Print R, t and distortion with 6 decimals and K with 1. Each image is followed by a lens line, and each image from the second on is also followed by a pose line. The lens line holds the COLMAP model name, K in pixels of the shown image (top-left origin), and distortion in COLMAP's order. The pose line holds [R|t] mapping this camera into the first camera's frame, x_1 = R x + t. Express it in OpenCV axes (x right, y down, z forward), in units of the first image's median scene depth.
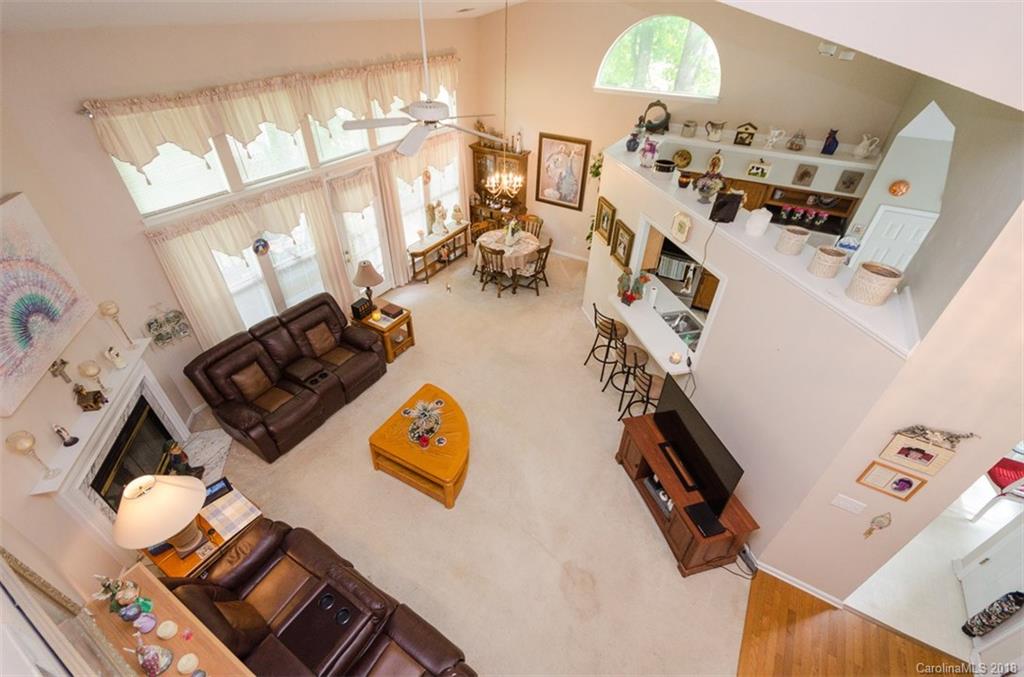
lens RADIAL K [[448.0, 0, 508.5], [0, 448.0, 339.8], [0, 0, 1]] dist [0.017408, -0.000147]
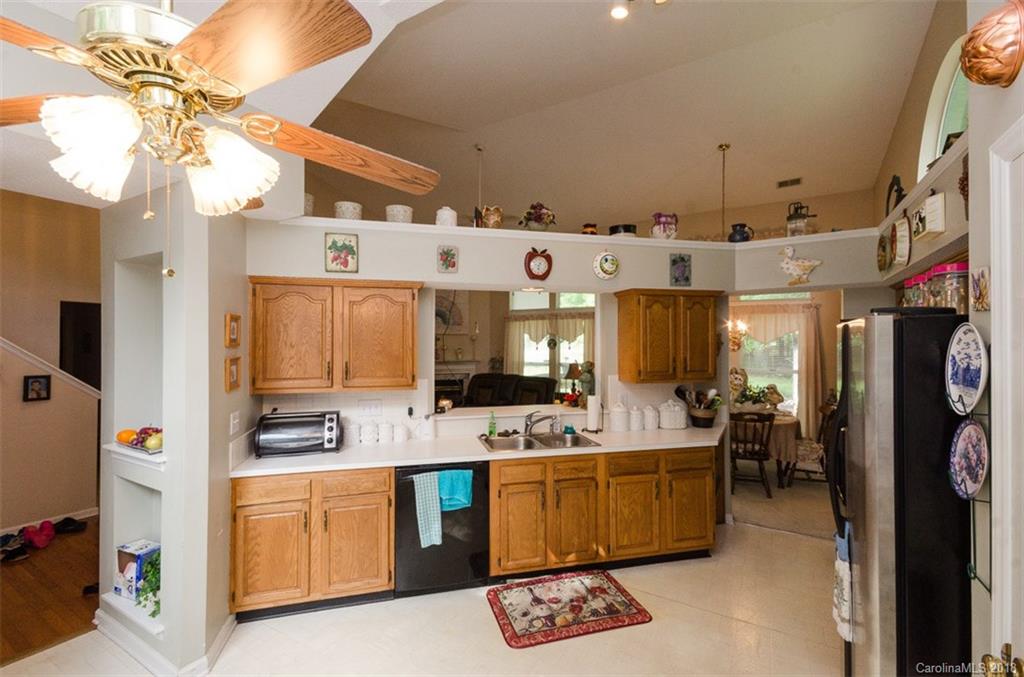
lens RADIAL K [[448.0, 0, 504.6], [0, 448.0, 336.1], [0, 0, 1]] dist [0.017408, -0.000147]
pose [[-0.023309, -0.027662, -0.999346, 0.857580], [-0.606916, 0.794727, -0.007842, -0.091940], [0.794424, 0.606336, -0.035313, 0.737013]]
